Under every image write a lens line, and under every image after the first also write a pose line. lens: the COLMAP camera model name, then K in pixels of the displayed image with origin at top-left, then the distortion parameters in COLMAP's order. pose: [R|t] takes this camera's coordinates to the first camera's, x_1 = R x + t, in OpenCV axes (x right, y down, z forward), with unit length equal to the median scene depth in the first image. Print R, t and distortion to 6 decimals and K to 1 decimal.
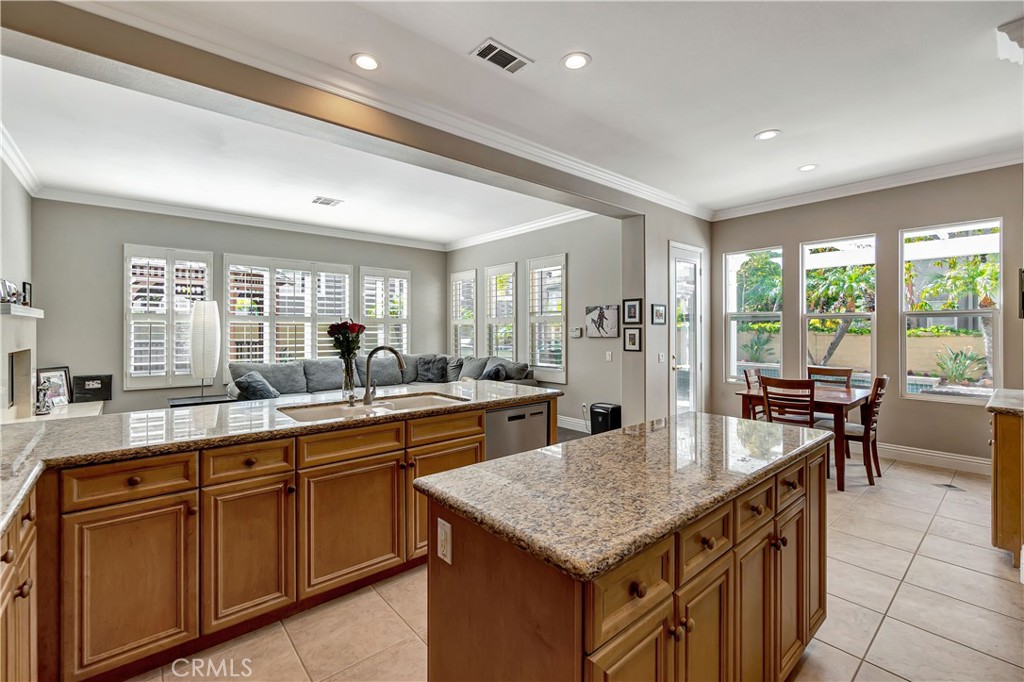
lens RADIAL K [[434.8, 0, 510.3], [0, 434.8, 331.2], [0, 0, 1]] dist [-0.004246, 0.001598]
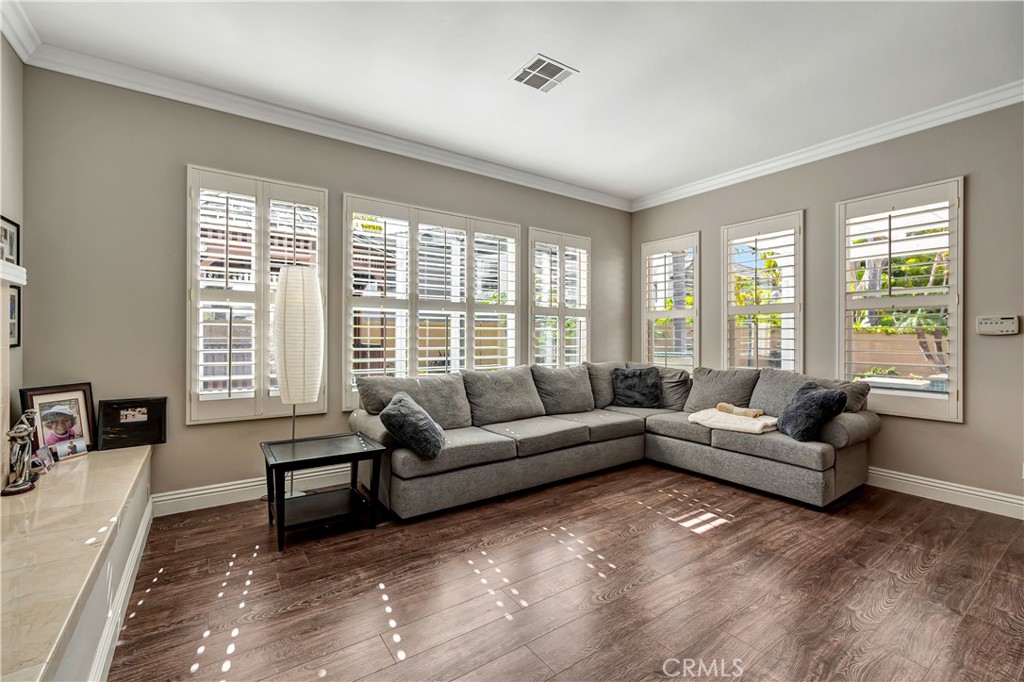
lens RADIAL K [[434.8, 0, 519.1], [0, 434.8, 336.5], [0, 0, 1]] dist [-0.004246, 0.001598]
pose [[0.994811, 0.004263, -0.101654, -0.391774], [-0.004100, 0.999990, 0.001818, 0.018497], [0.101661, -0.001392, 0.994818, 0.468457]]
